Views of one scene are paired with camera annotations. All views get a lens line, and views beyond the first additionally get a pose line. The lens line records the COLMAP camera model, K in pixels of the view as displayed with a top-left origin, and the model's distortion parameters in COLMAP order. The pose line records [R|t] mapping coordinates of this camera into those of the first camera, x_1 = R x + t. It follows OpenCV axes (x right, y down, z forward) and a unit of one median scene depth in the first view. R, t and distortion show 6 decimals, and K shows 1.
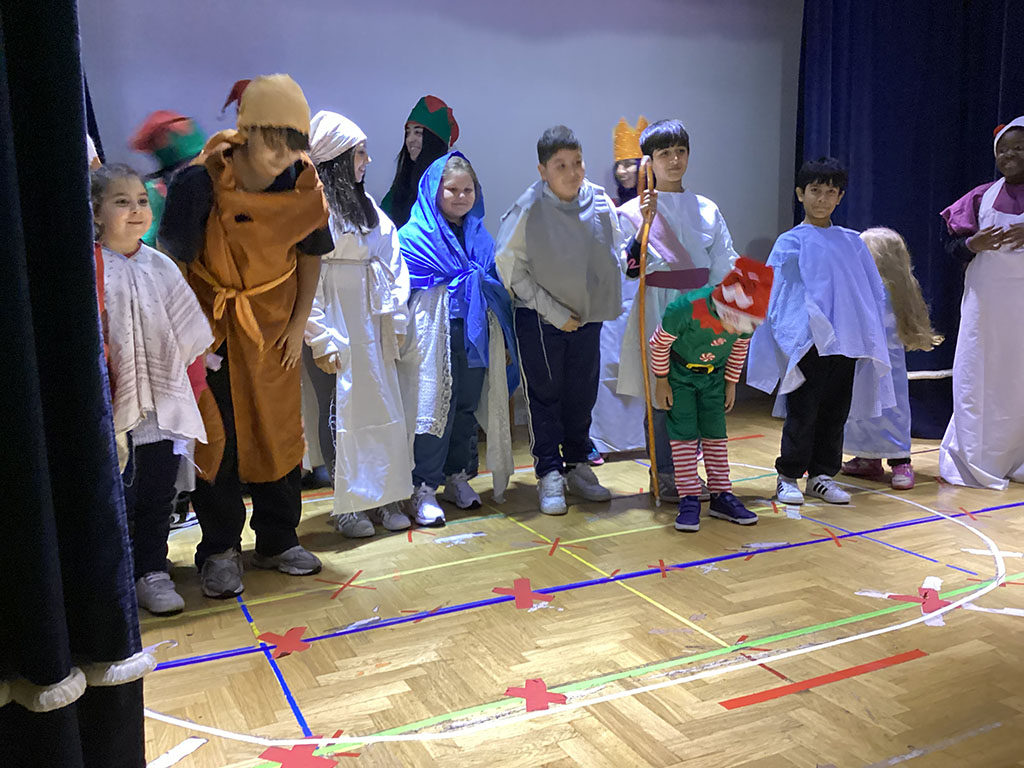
lens RADIAL K [[891.8, 0, 529.4], [0, 891.8, 386.1], [0, 0, 1]] dist [-0.002998, -0.003962]
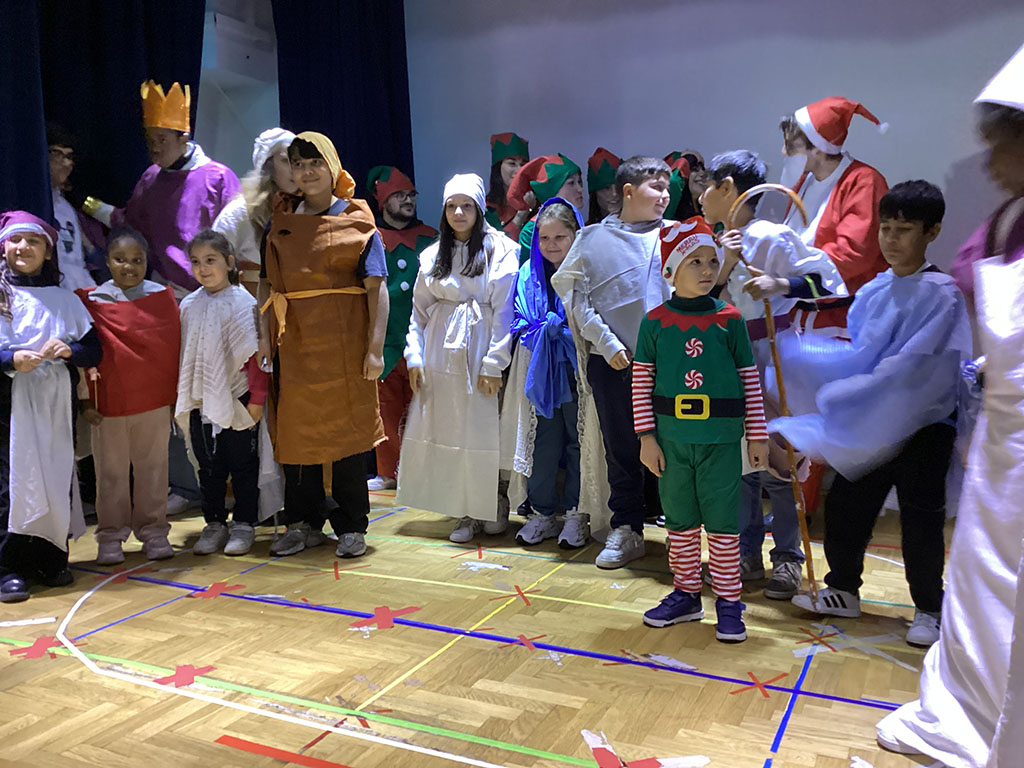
lens RADIAL K [[869.3, 0, 515.3], [0, 869.3, 427.1], [0, 0, 1]] dist [0.104719, -0.227204]
pose [[0.658170, 0.120785, -0.743117, 0.860655], [-0.115357, 0.991570, 0.058998, -0.075643], [0.743979, 0.046894, 0.666556, 0.408423]]
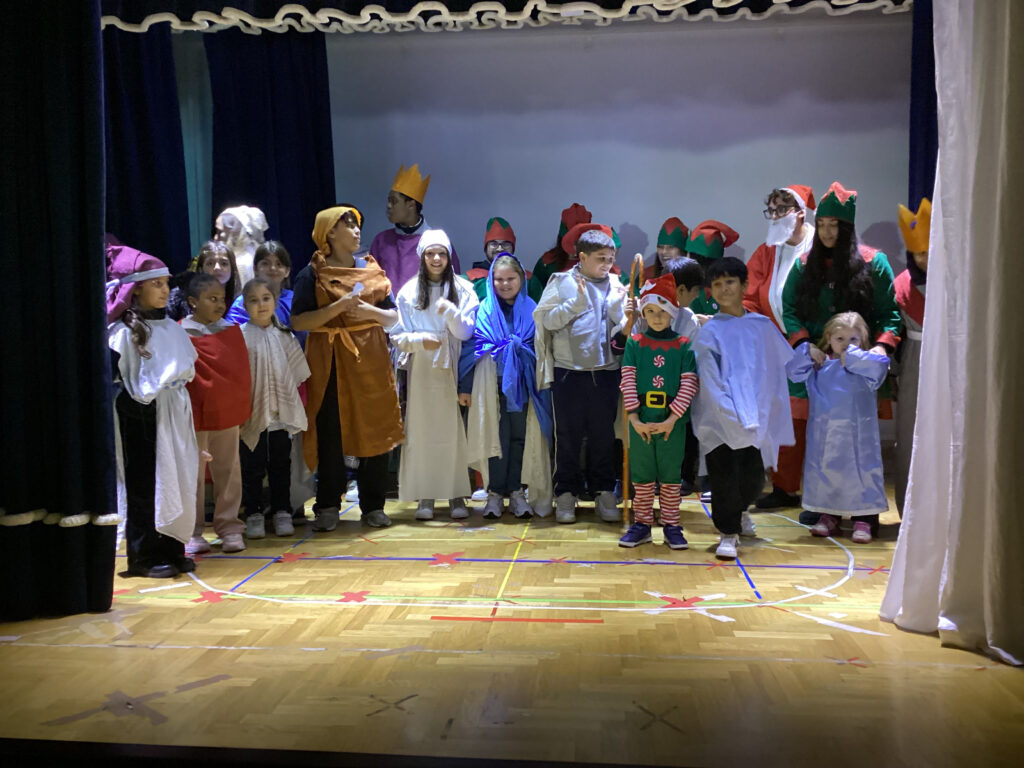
lens RADIAL K [[863.6, 0, 512.0], [0, 863.6, 384.0], [0, 0, 1]] dist [0.065786, -0.003543]
pose [[0.862496, 0.040984, -0.504402, 0.810068], [-0.079558, 0.995302, -0.055169, 0.015146], [0.499772, 0.087712, 0.861704, -0.212275]]
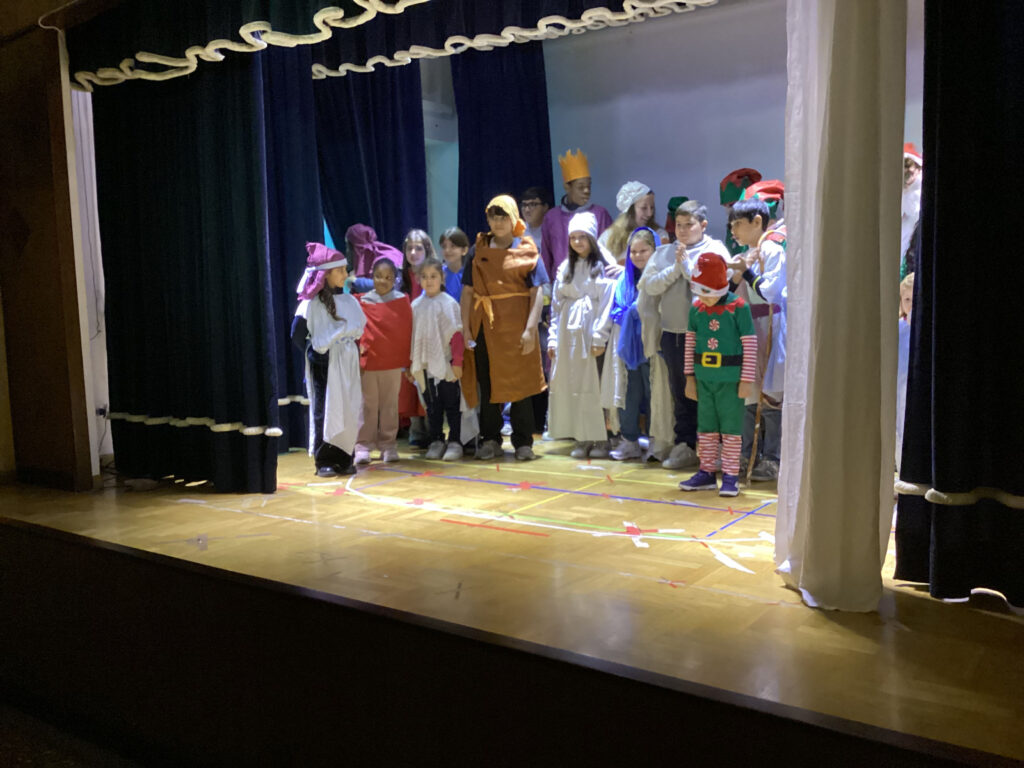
lens RADIAL K [[839.3, 0, 533.9], [0, 839.3, 381.2], [0, 0, 1]] dist [0.109037, 0.001653]
pose [[0.531738, 0.085862, -0.842545, 1.454761], [-0.106526, 0.993727, 0.034039, -0.040044], [0.840183, 0.071653, 0.537549, 0.071460]]
